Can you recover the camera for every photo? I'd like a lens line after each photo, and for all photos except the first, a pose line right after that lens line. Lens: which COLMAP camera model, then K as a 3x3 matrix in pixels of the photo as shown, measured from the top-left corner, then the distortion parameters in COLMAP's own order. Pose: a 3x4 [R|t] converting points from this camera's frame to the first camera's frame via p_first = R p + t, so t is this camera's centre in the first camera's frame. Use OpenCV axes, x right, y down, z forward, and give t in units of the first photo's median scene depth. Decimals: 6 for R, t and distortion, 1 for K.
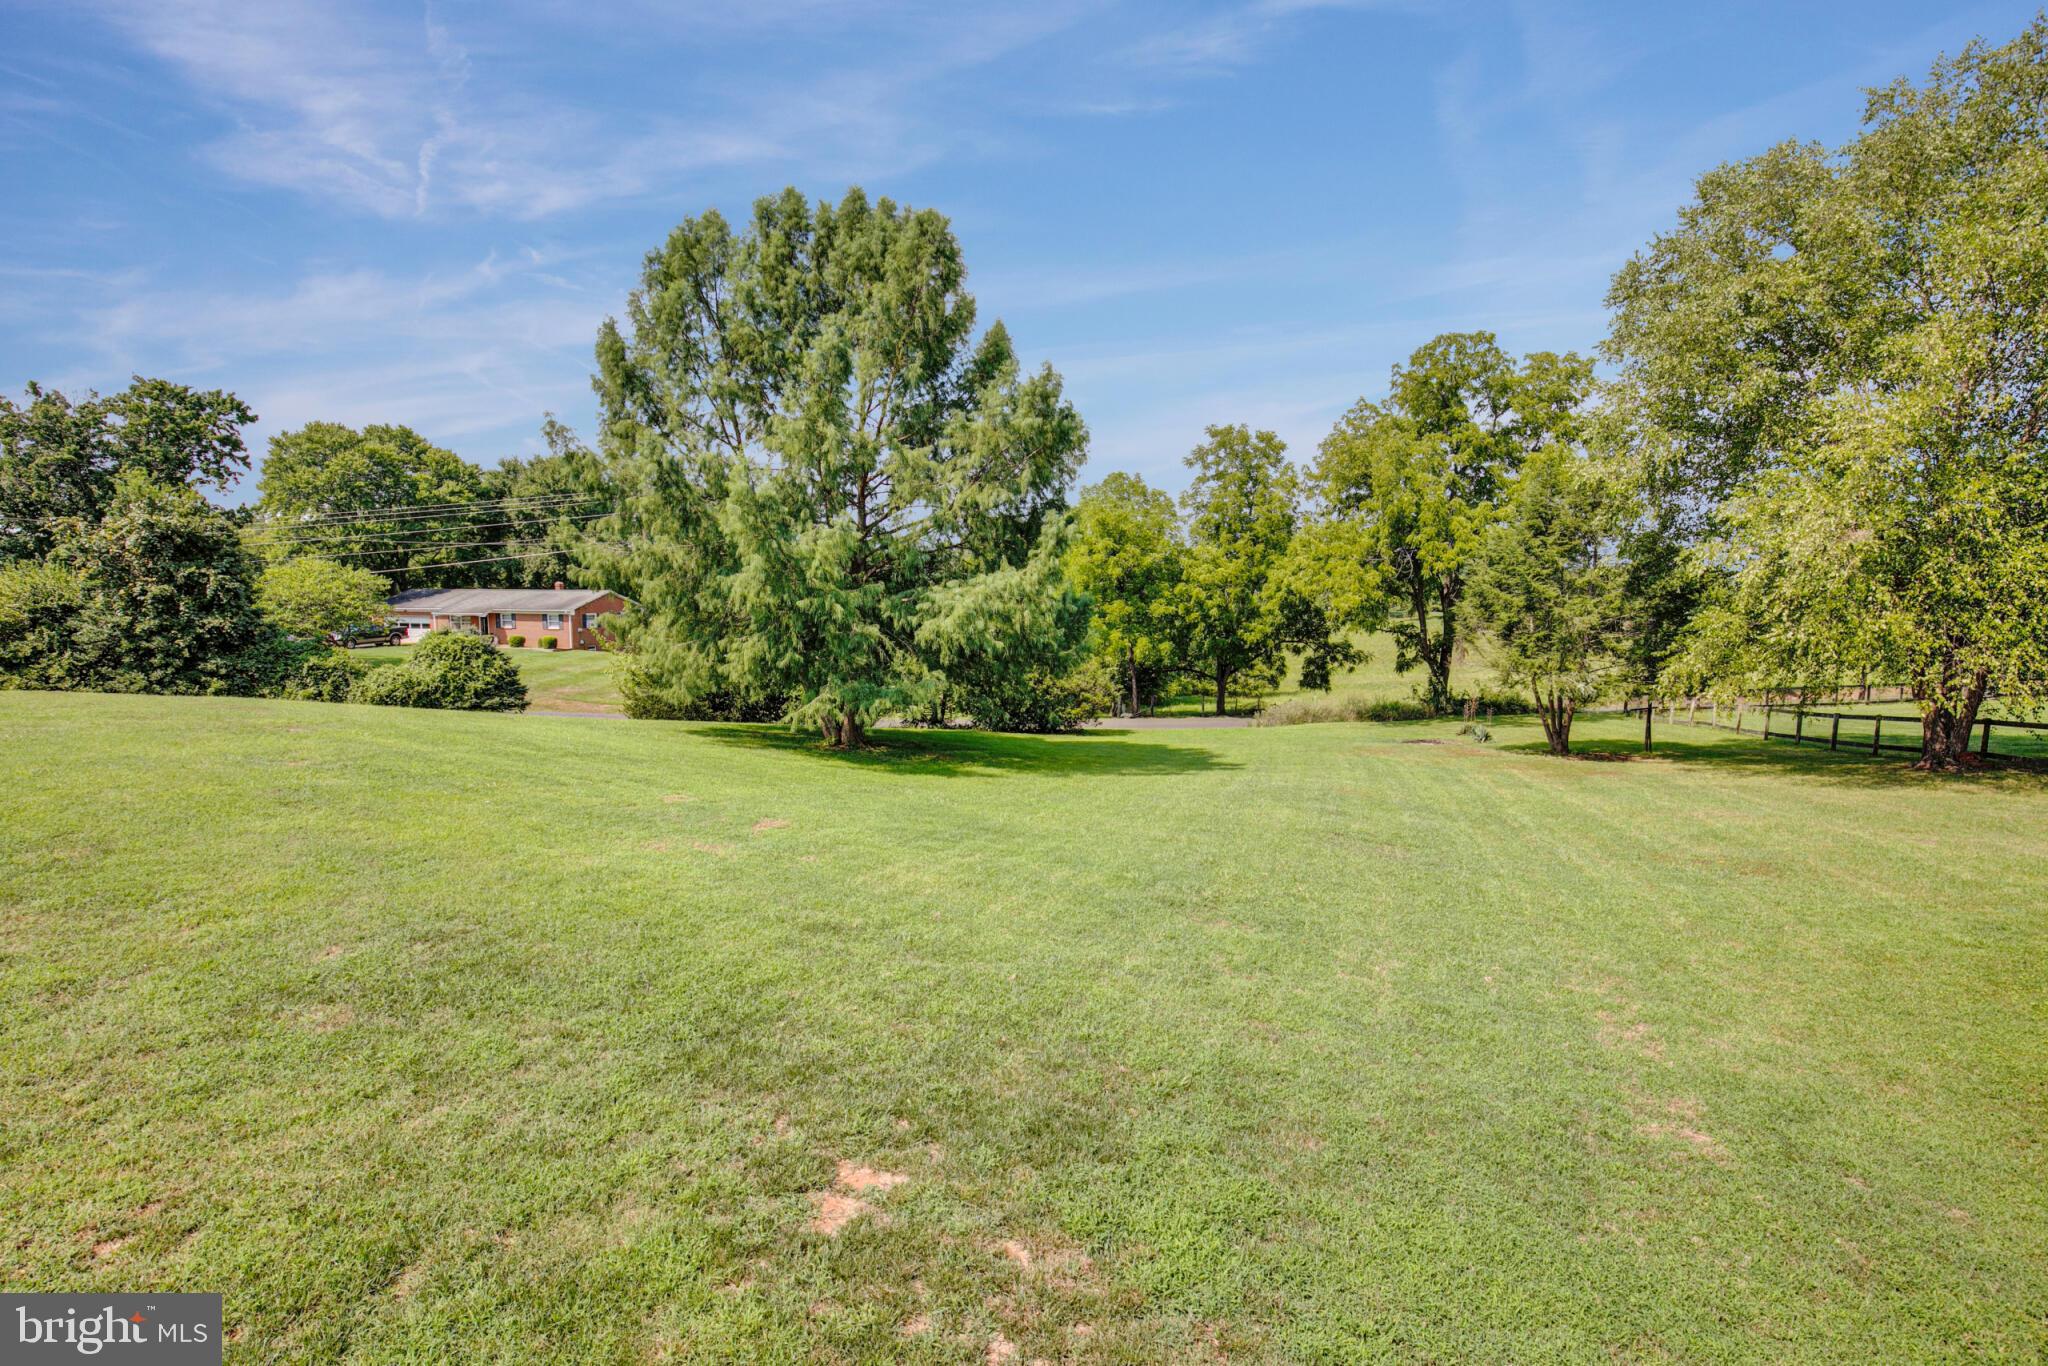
lens RADIAL K [[946.9, 0, 1017.3], [0, 946.9, 689.8], [0, 0, 1]] dist [-0.031730, 0.004955]
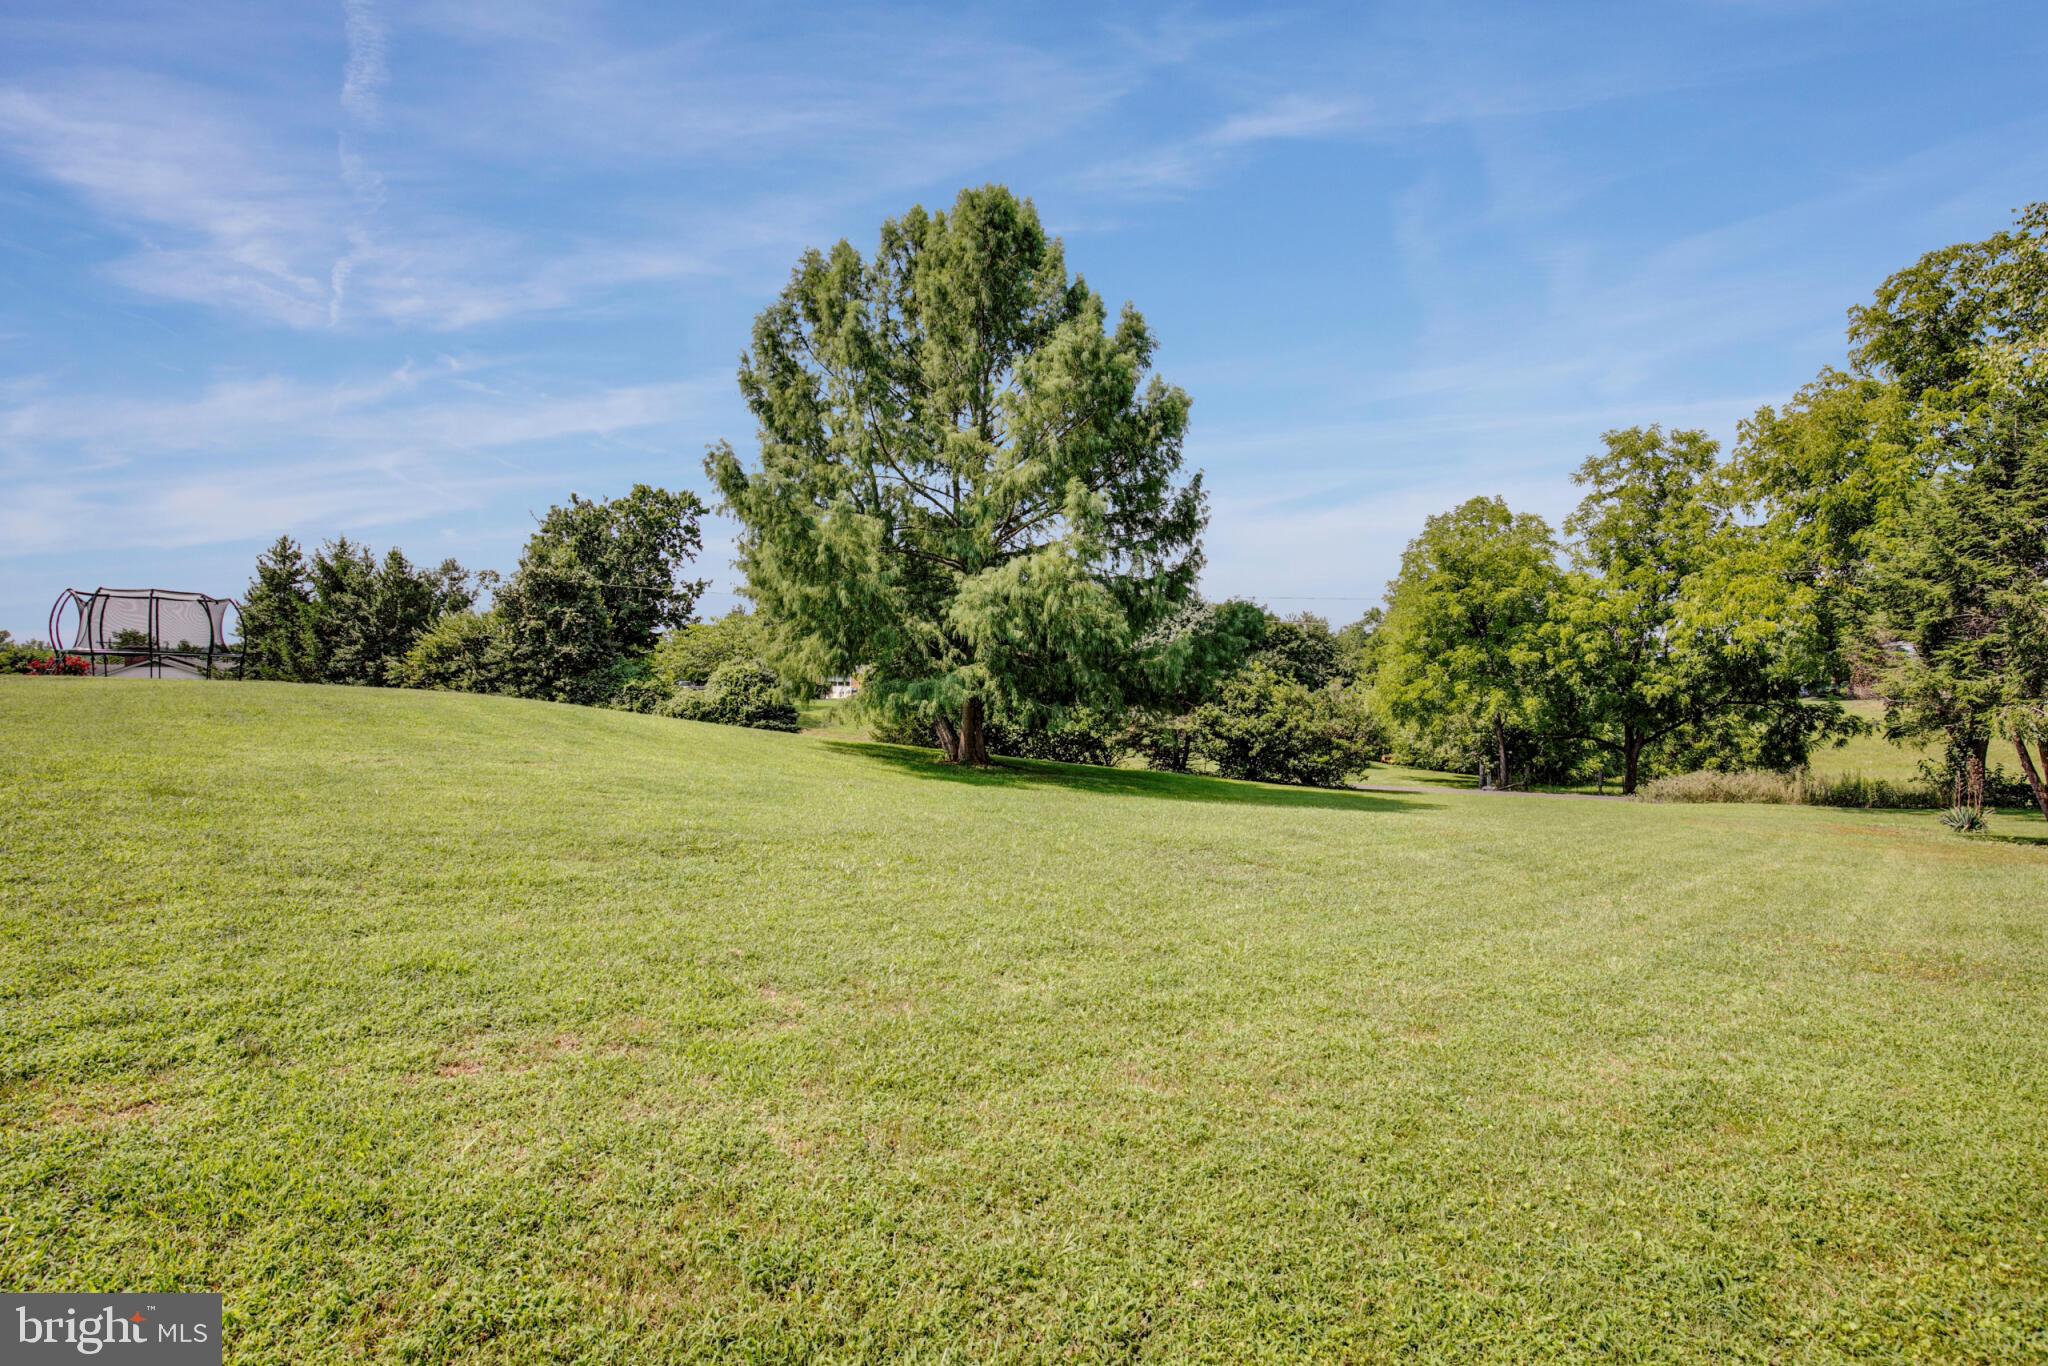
lens RADIAL K [[950.4, 0, 1011.7], [0, 950.4, 689.7], [0, 0, 1]] dist [-0.027571, -0.000317]
pose [[0.879431, 0.007238, -0.475972, 0.255002], [-0.050490, 0.995662, -0.078148, 0.047418], [0.473342, 0.092757, 0.875982, 0.151417]]
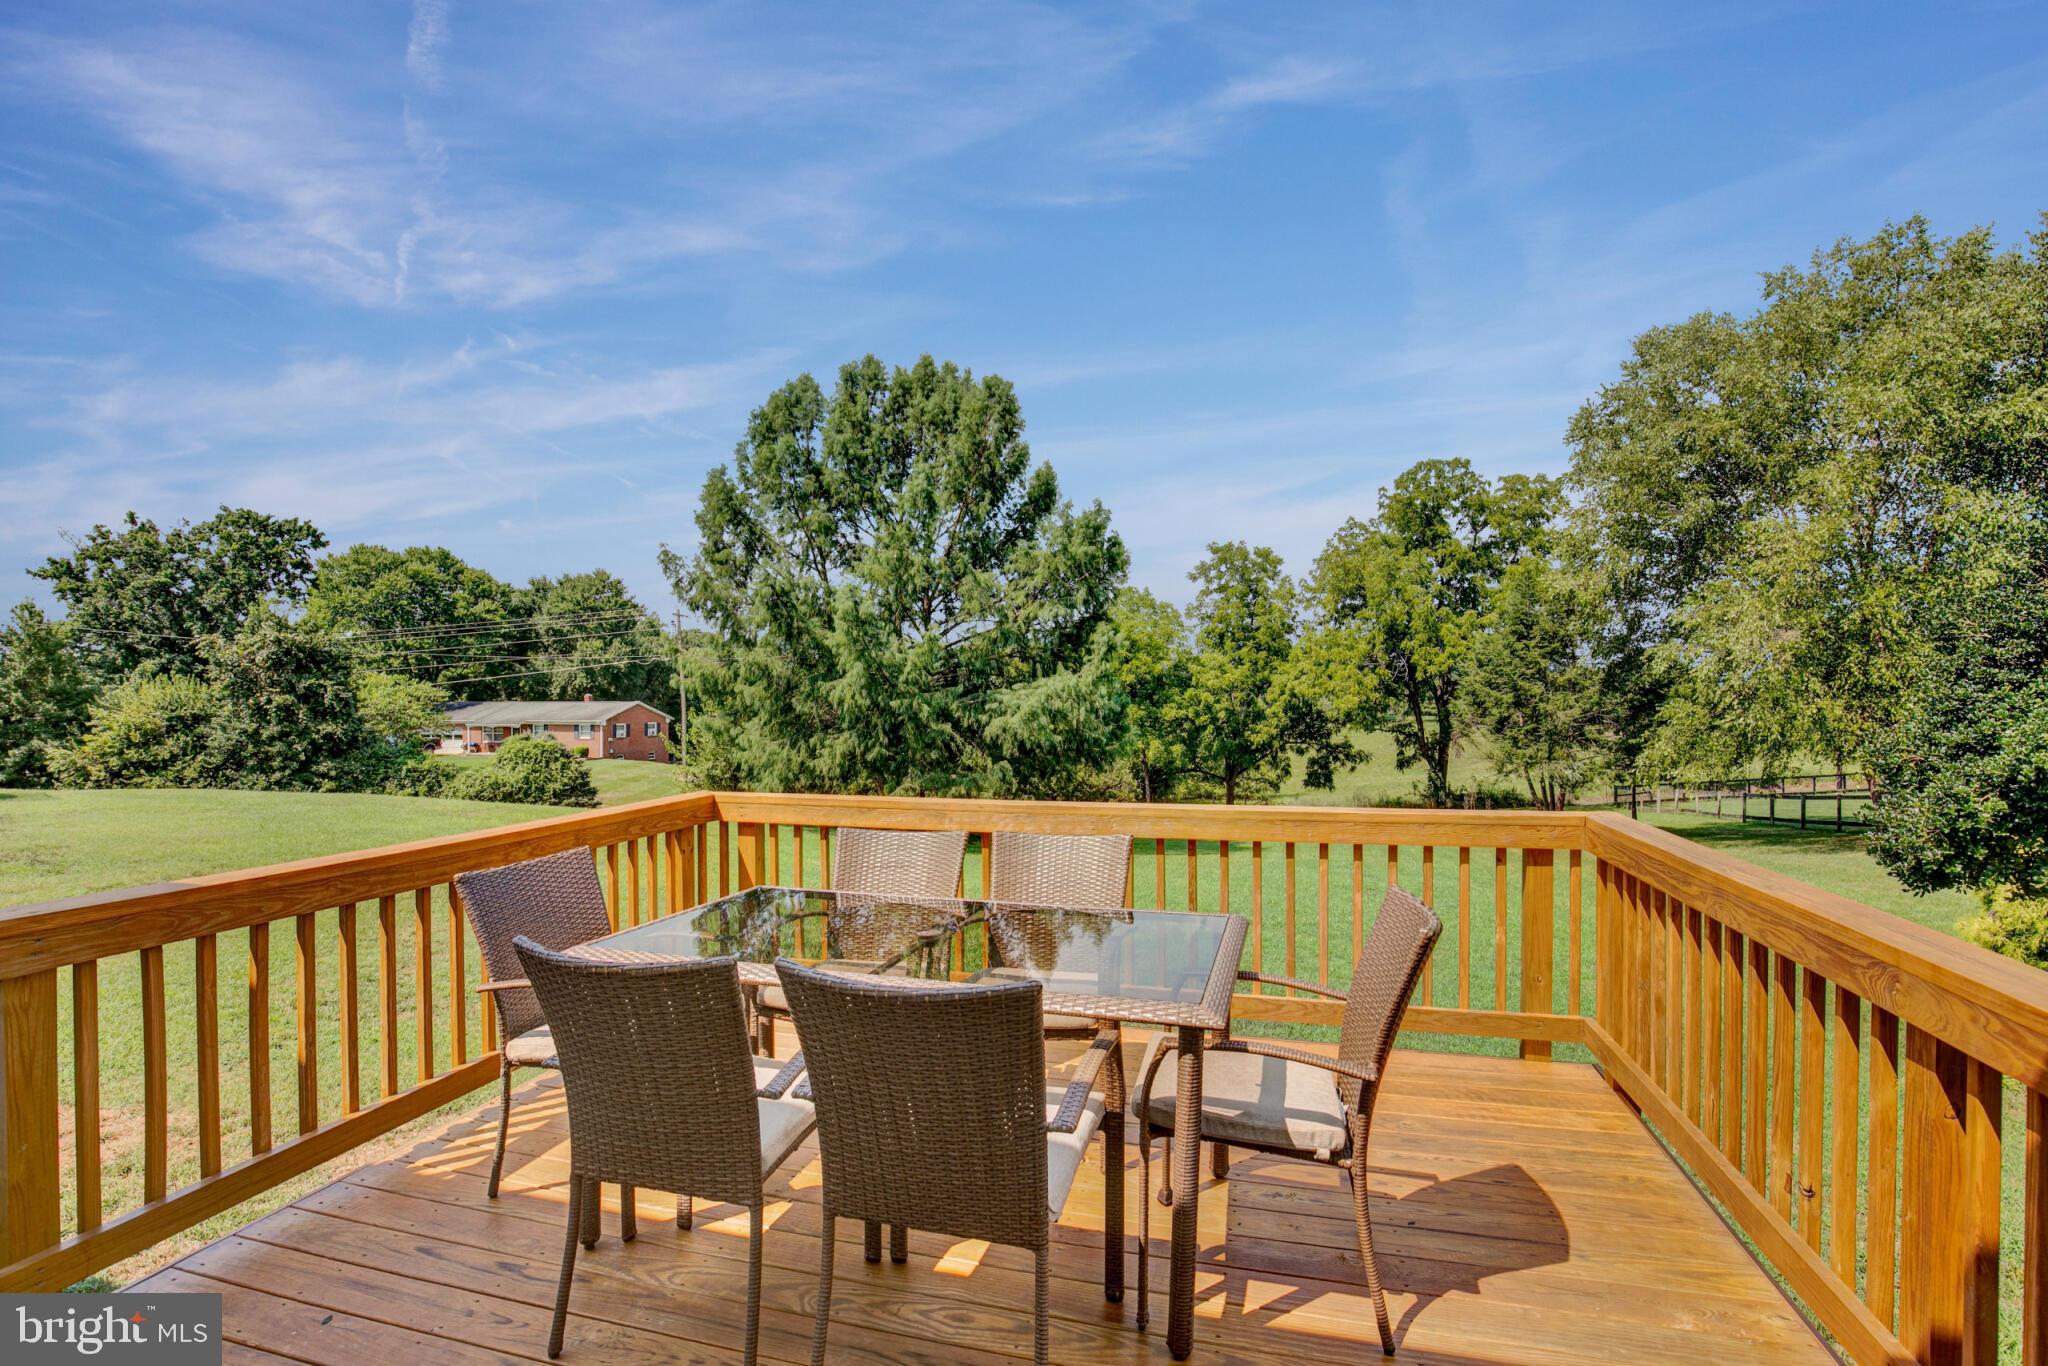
lens RADIAL K [[950.4, 0, 1011.7], [0, 950.4, 689.7], [0, 0, 1]] dist [-0.027571, -0.000317]
pose [[0.999935, -0.010606, 0.004085, -0.053918], [0.011009, 0.993159, -0.116253, 0.017751], [-0.002824, 0.116291, 0.993211, -0.102089]]
